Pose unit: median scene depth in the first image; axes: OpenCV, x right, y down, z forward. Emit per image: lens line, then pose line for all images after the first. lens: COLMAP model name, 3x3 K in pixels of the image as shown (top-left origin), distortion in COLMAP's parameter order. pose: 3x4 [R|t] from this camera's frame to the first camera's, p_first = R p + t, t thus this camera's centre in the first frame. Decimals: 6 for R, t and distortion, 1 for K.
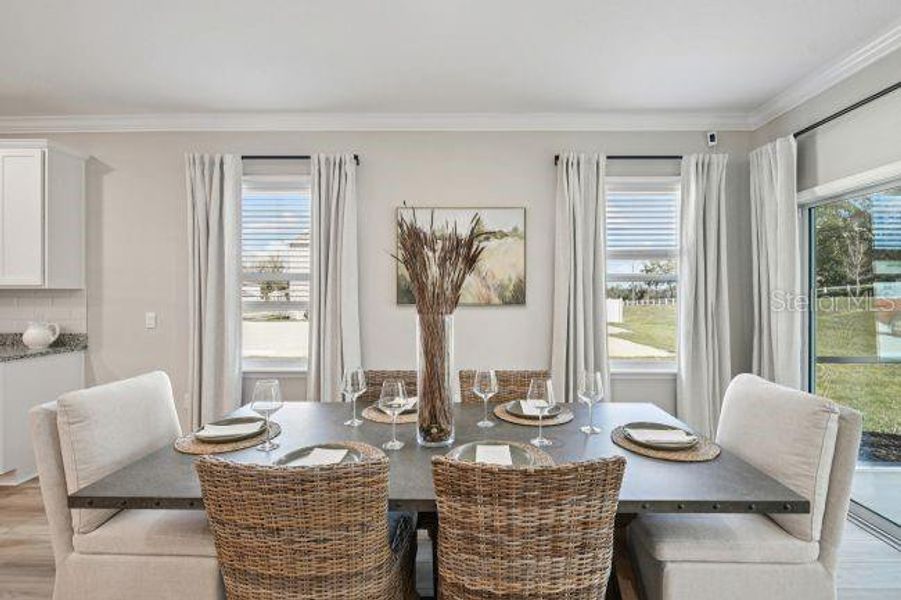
lens RADIAL K [[387.7, 0, 465.3], [0, 387.7, 296.4], [0, 0, 1]] dist [0.000182, -0.000348]
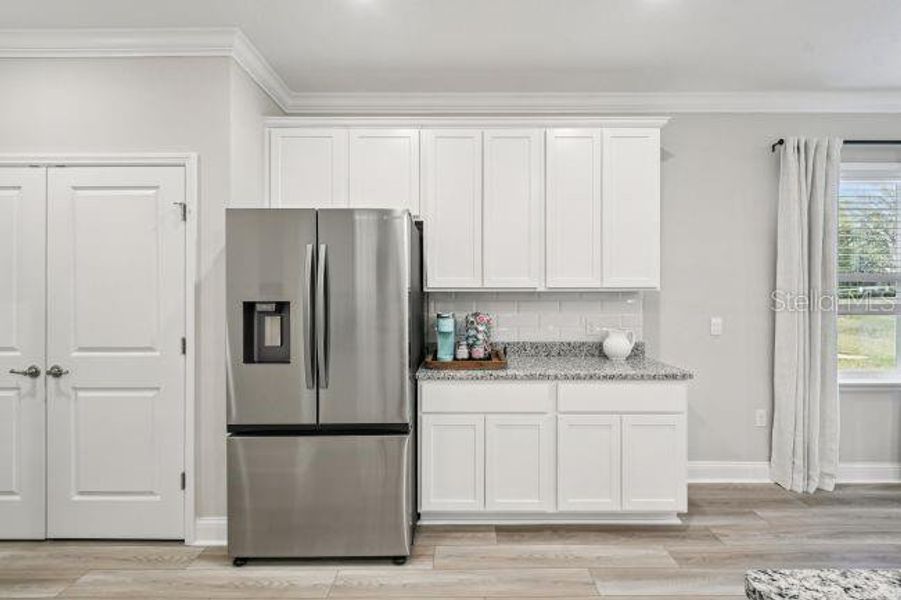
lens RADIAL K [[426.3, 0, 450.5], [0, 426.3, 300.0], [0, 0, 1]] dist [0.000569, -0.000056]
pose [[0.999997, -0.002626, 0.000145, -1.413558], [0.002625, 0.999993, 0.002523, -0.001836], [-0.000151, -0.002523, 0.999997, 0.050716]]
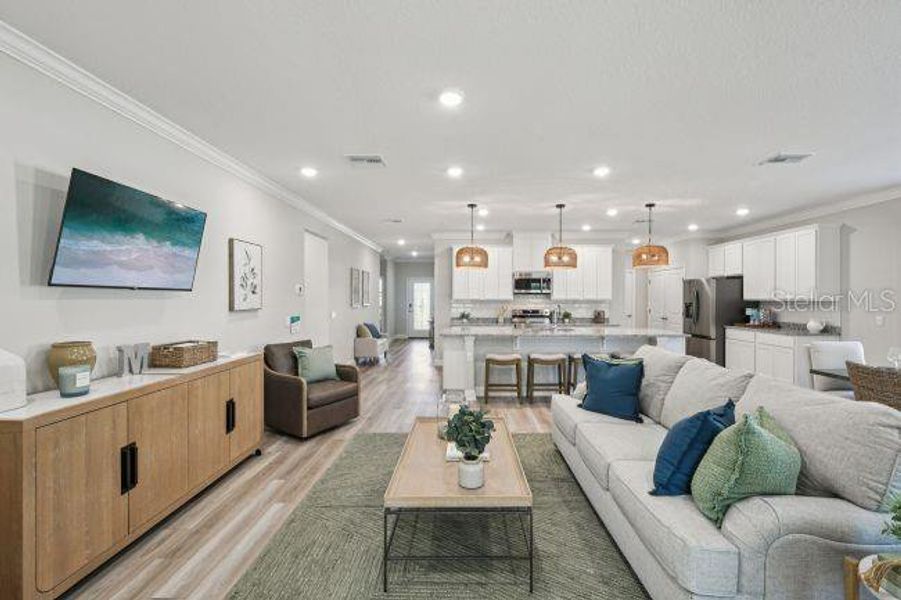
lens RADIAL K [[390.6, 0, 450.5], [0, 390.6, 300.0], [0, 0, 1]] dist [0.001101, 0.000129]
pose [[-0.038279, 0.002790, -0.999263, 0.837436], [0.001390, 0.999995, 0.002738, -0.031181], [0.999266, -0.001284, -0.038282, -0.675853]]
